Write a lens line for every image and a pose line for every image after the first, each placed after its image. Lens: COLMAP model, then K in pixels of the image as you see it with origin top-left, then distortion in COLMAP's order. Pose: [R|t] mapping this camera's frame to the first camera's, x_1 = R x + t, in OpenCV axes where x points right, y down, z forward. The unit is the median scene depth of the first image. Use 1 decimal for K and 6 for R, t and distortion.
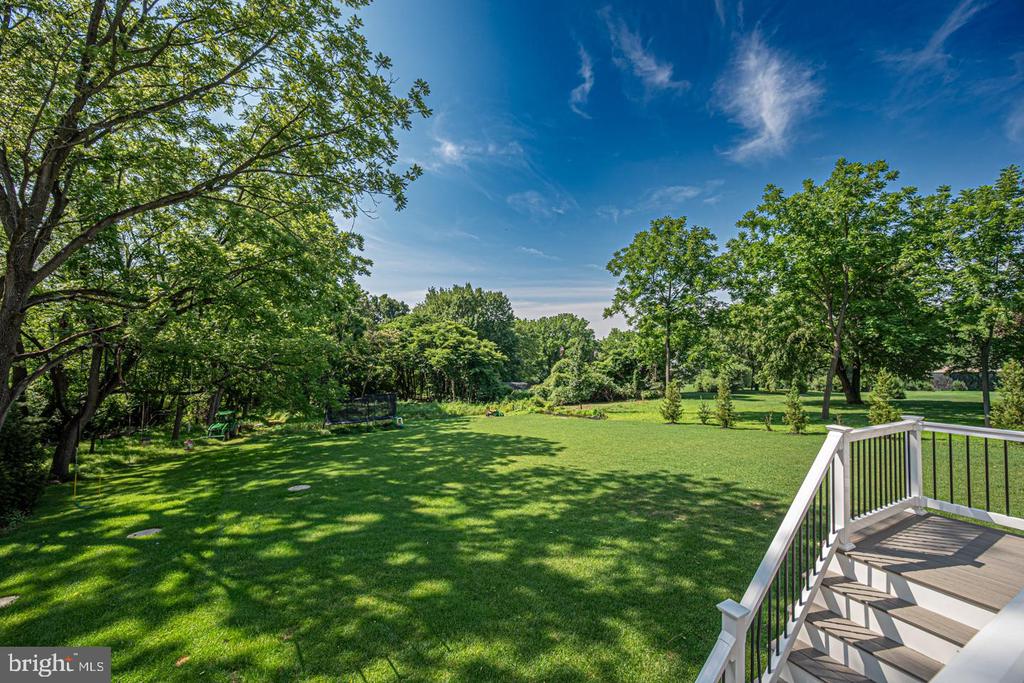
lens RADIAL K [[510.0, 0, 515.0], [0, 510.0, 351.1], [0, 0, 1]] dist [0.001356, -0.000132]
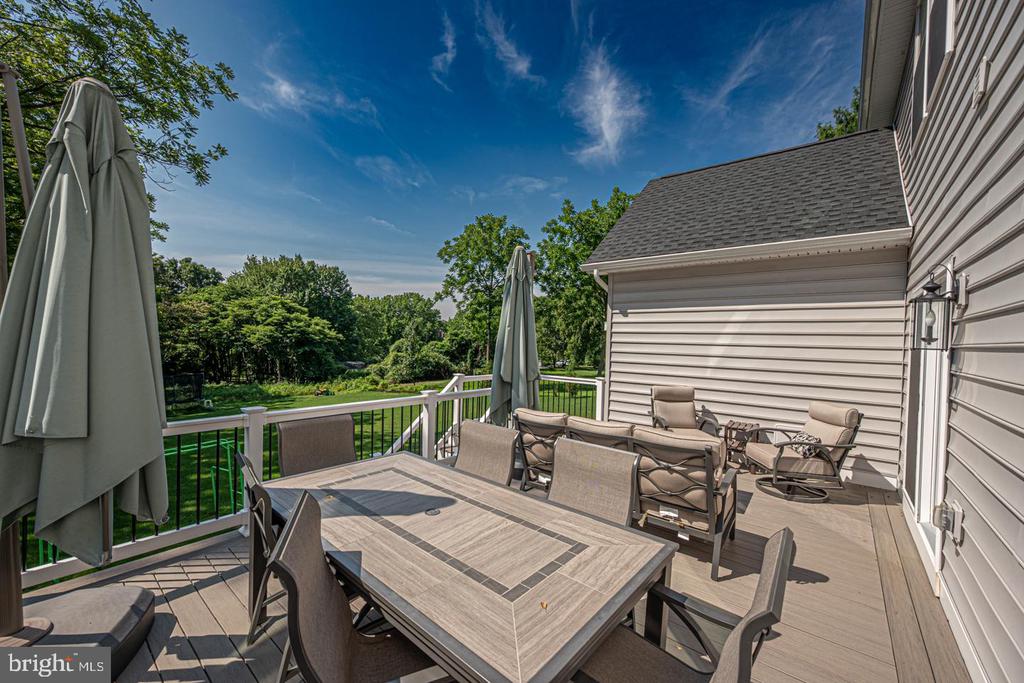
lens RADIAL K [[423.8, 0, 514.5], [0, 423.8, 343.0], [0, 0, 1]] dist [-0.001500, -0.000143]
pose [[0.914253, 0.009189, 0.405040, -0.053691], [-0.019156, 0.999605, 0.020562, 0.003605], [-0.404691, -0.026558, 0.914068, 0.166643]]
